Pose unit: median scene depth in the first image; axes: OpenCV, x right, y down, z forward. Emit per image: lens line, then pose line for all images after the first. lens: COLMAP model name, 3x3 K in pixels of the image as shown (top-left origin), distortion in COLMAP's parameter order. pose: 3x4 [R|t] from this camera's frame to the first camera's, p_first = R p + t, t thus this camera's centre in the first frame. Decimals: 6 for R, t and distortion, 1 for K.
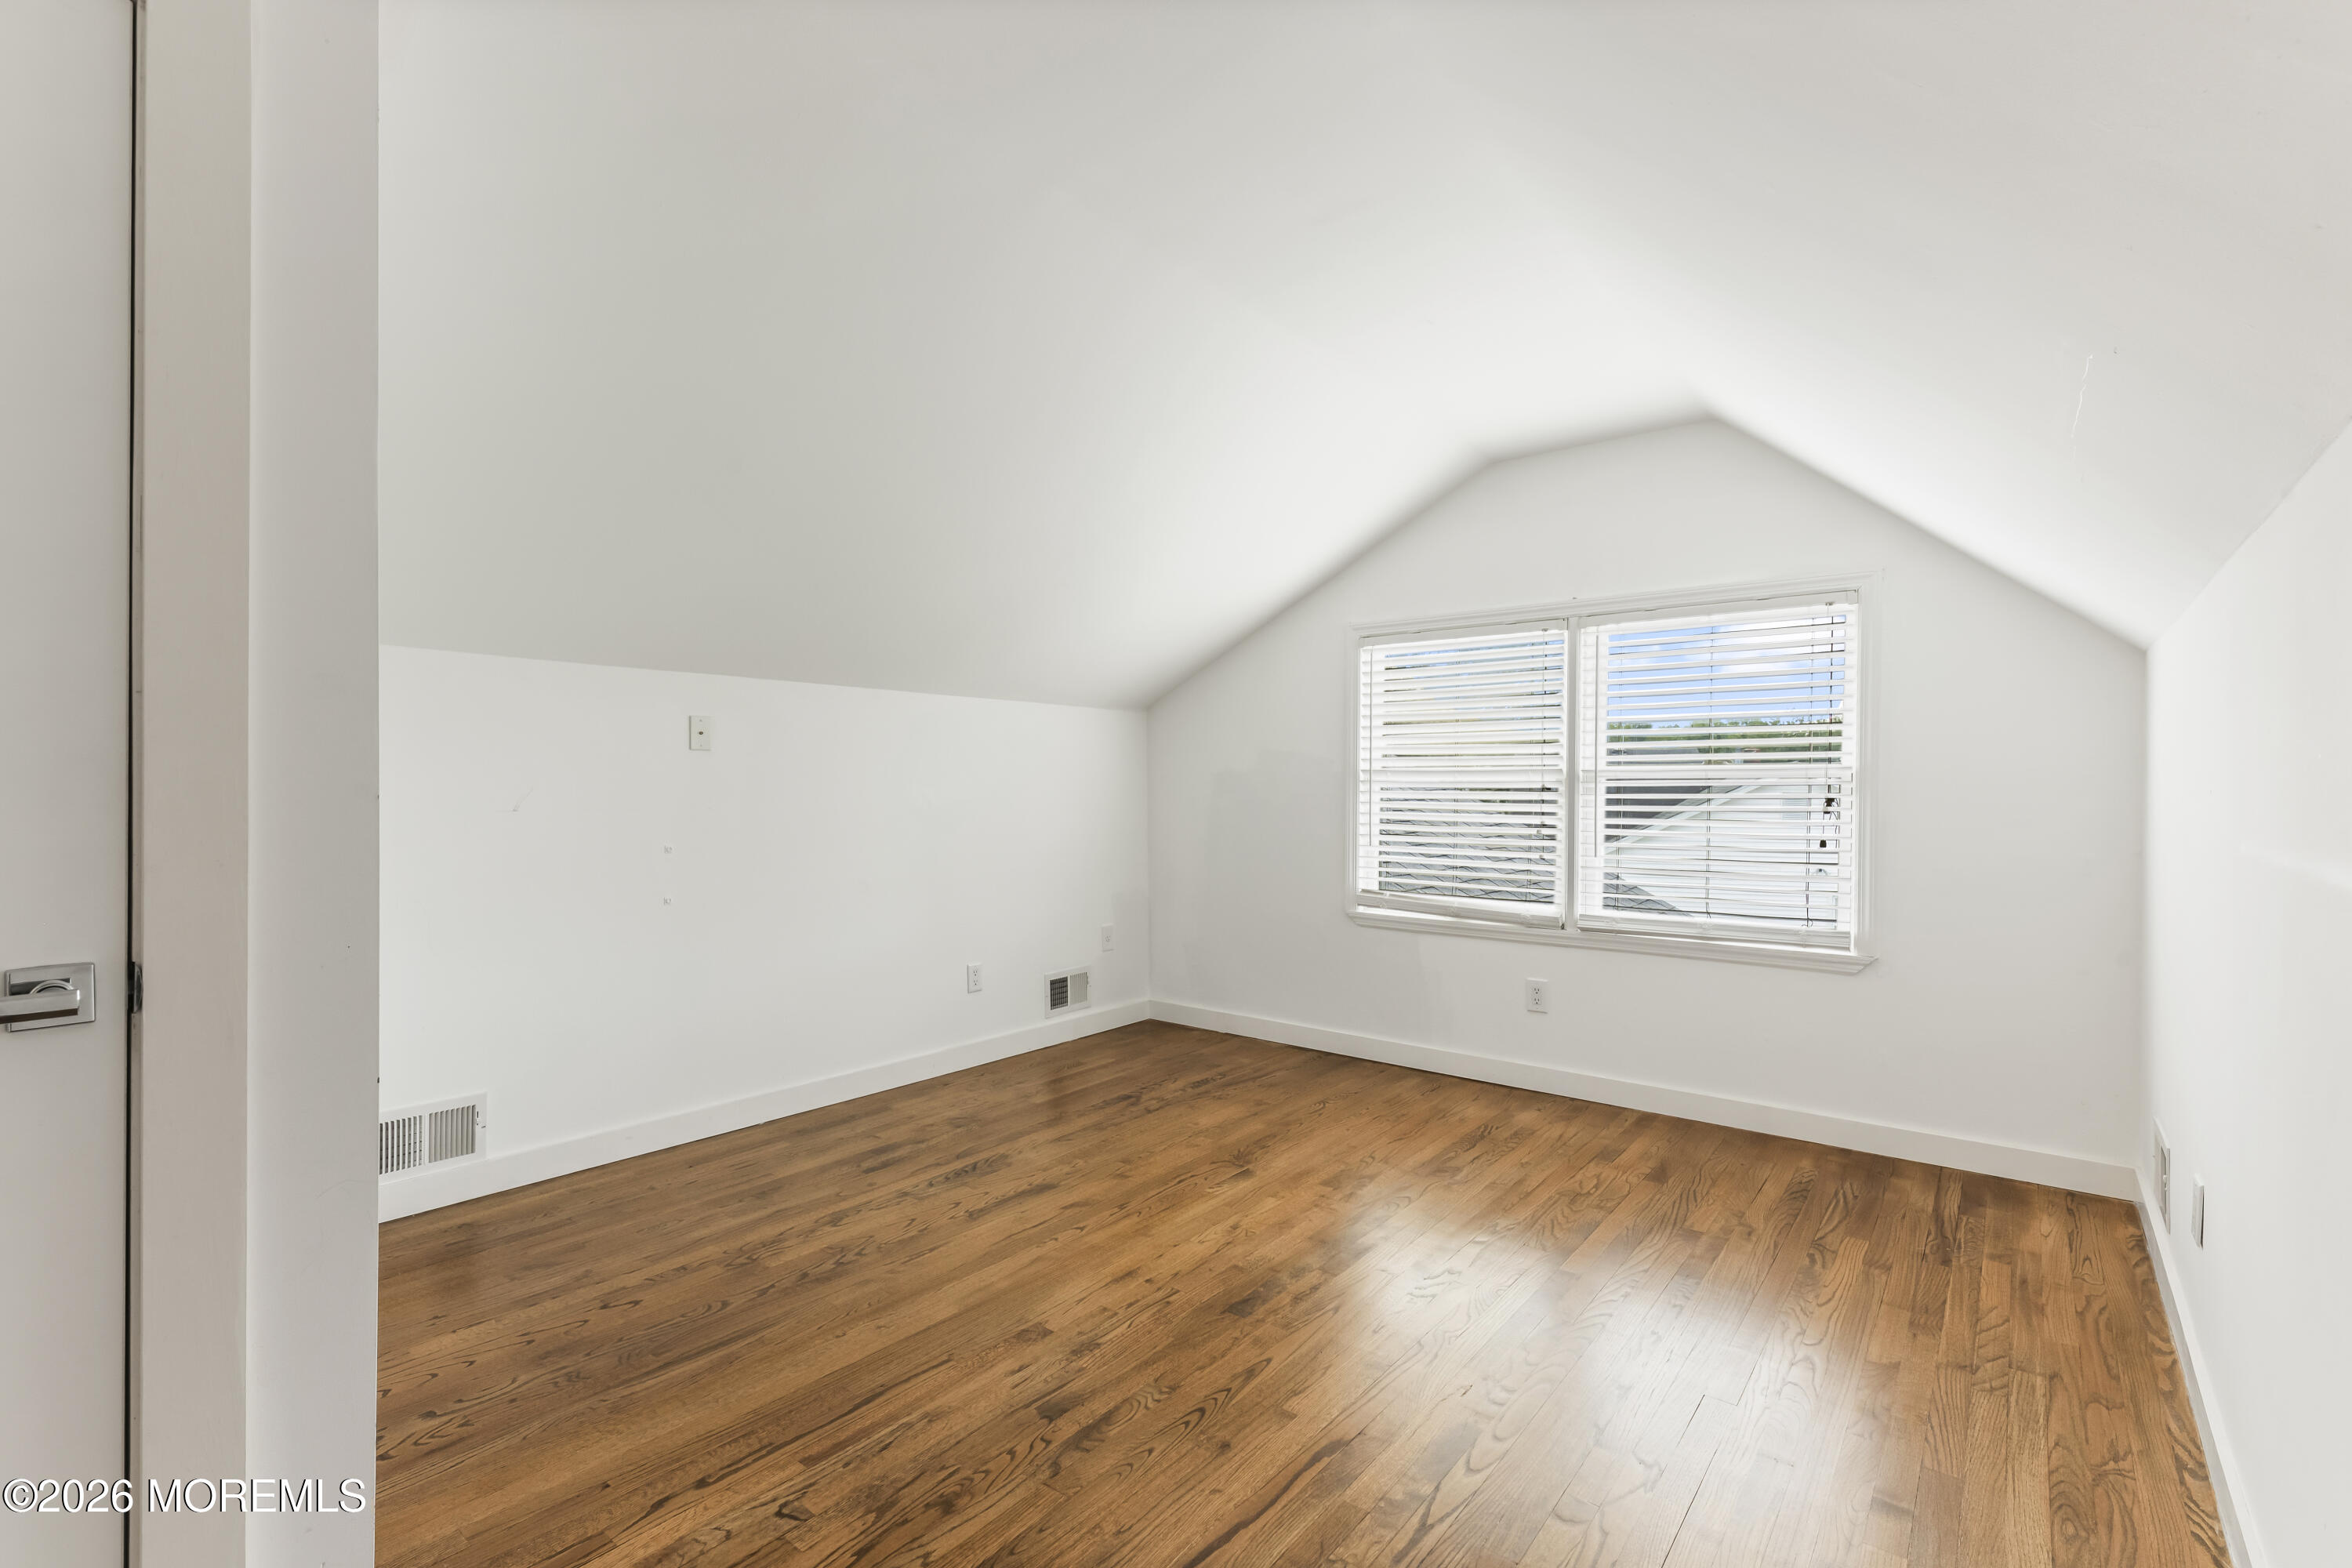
lens RADIAL K [[1053.6, 0, 1175.9], [0, 1053.6, 790.8], [0, 0, 1]] dist [0.002312, -0.000560]
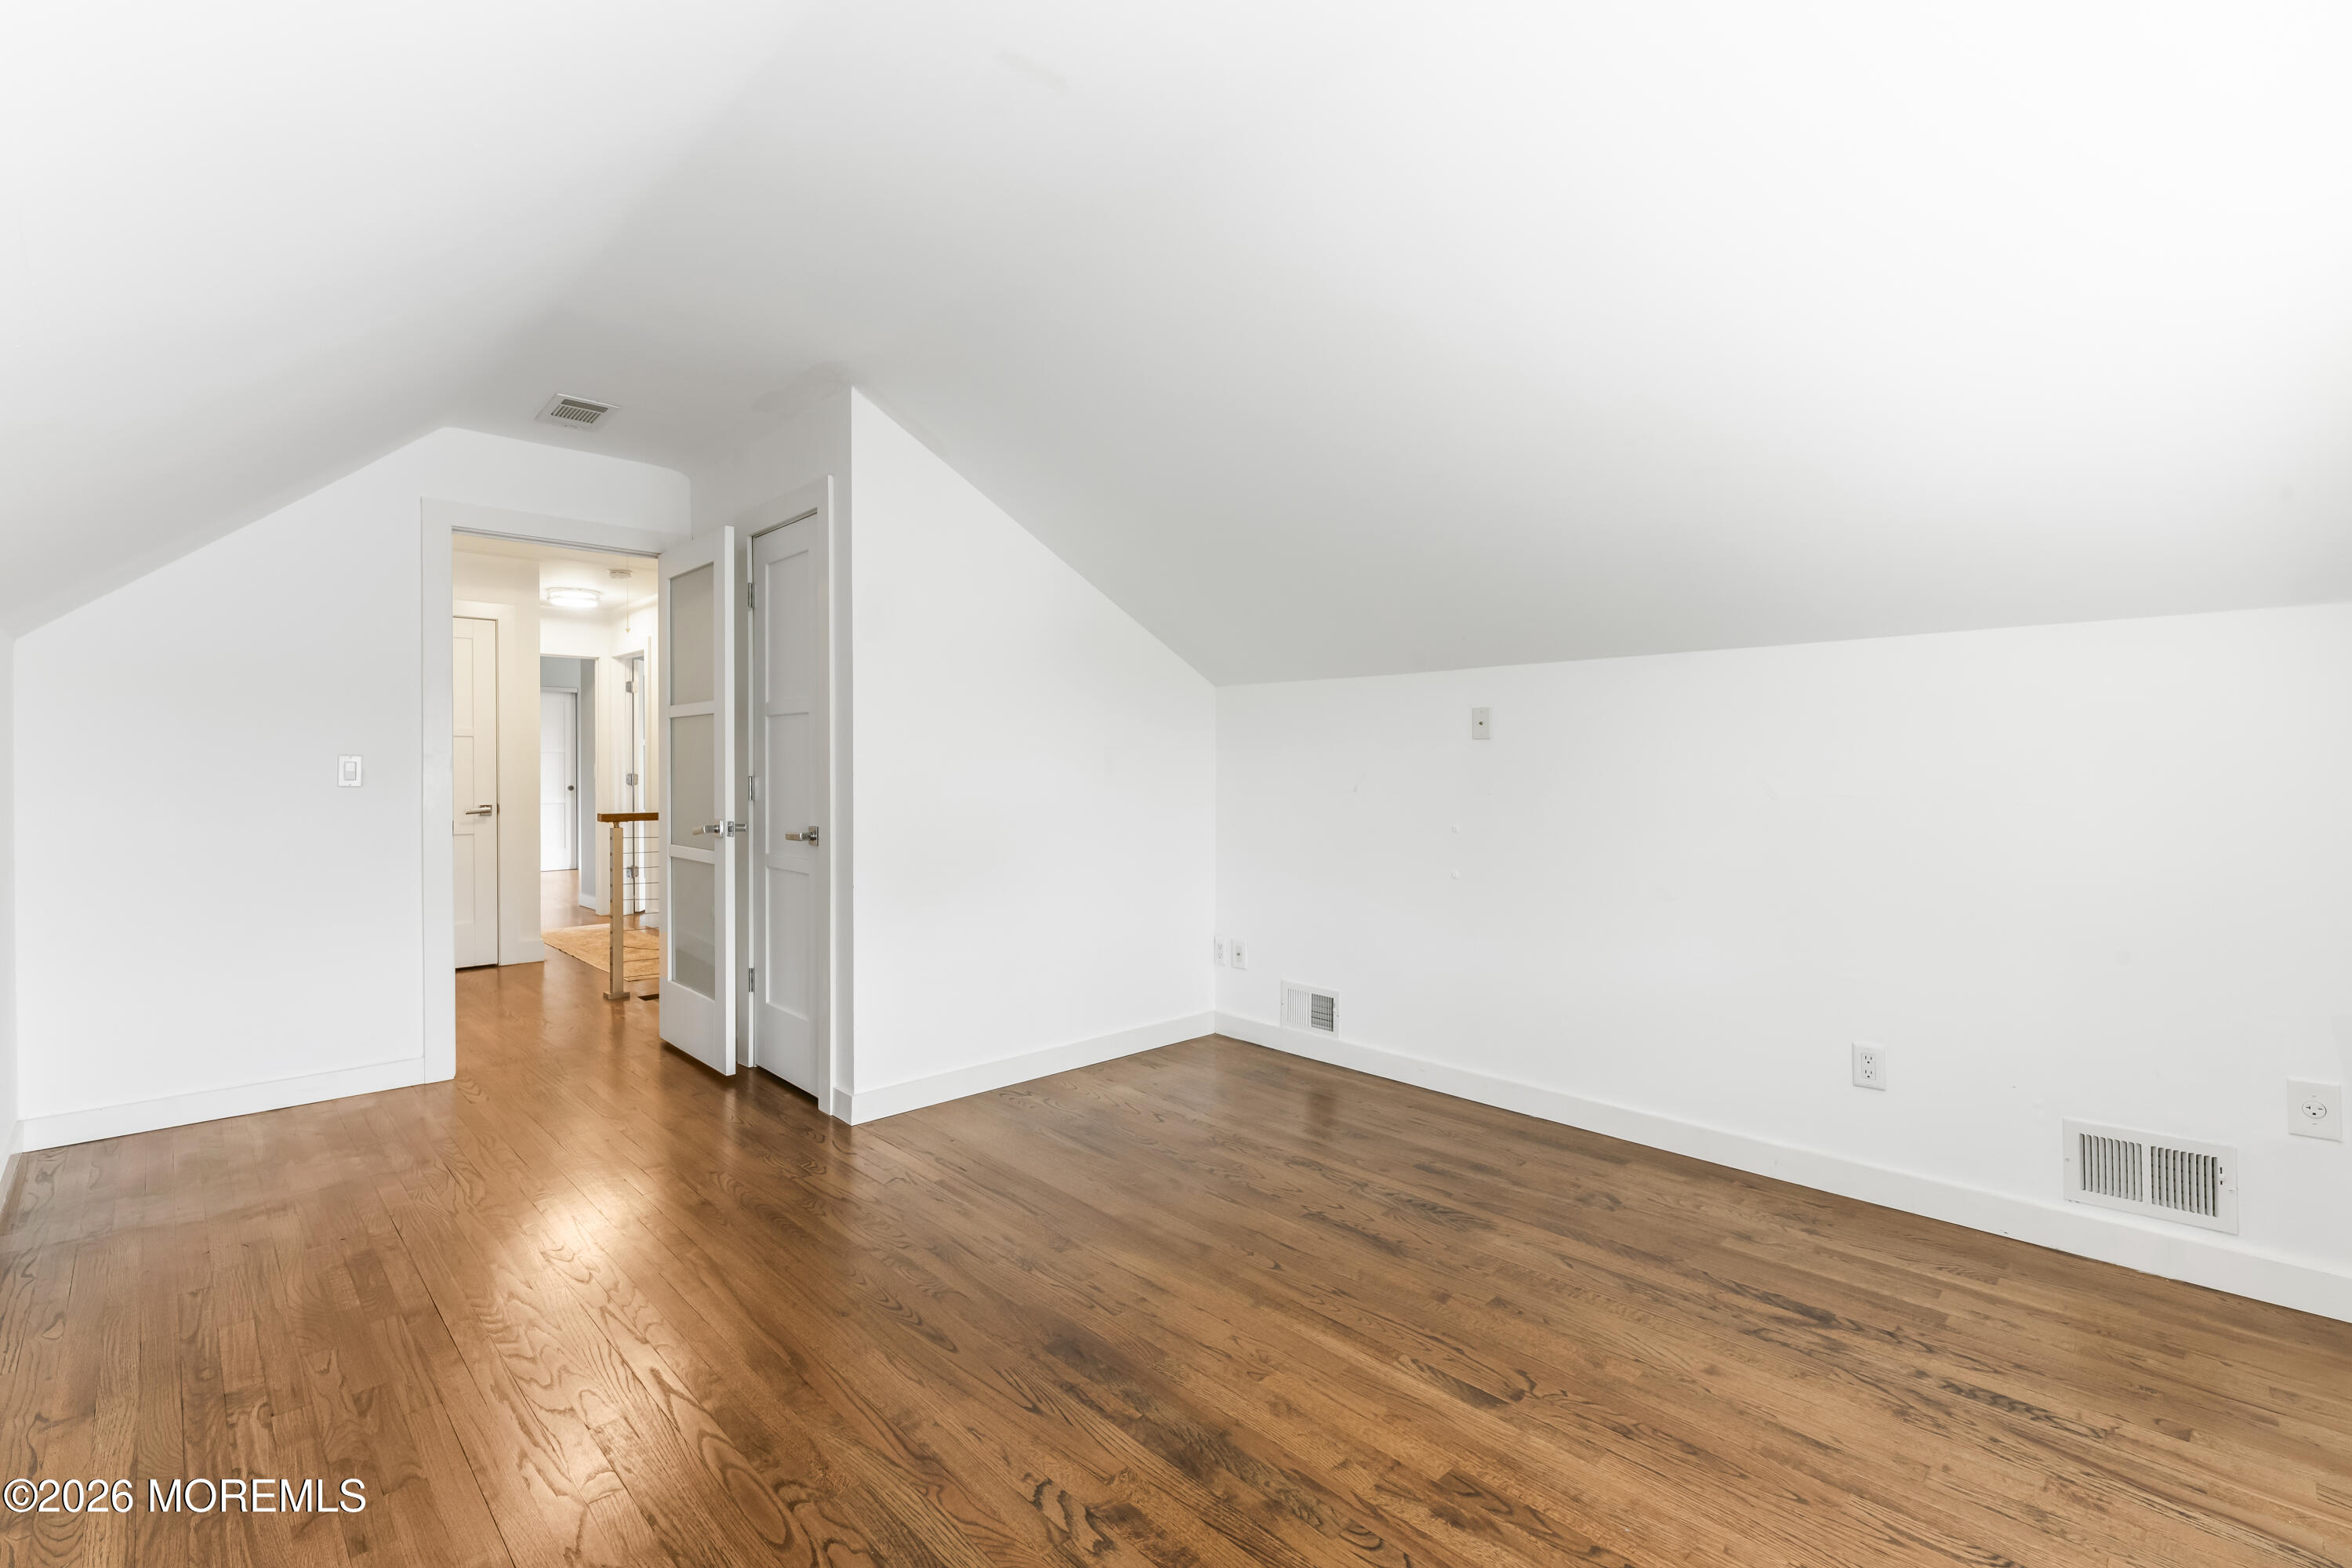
lens RADIAL K [[1053.6, 0, 1176.4], [0, 1053.6, 772.1], [0, 0, 1]] dist [0.002312, -0.000560]
pose [[-0.137346, -0.003572, -0.990517, 0.693641], [-0.006659, 0.999974, -0.002682, 0.000346], [0.990501, 0.006227, -0.137366, 0.894337]]
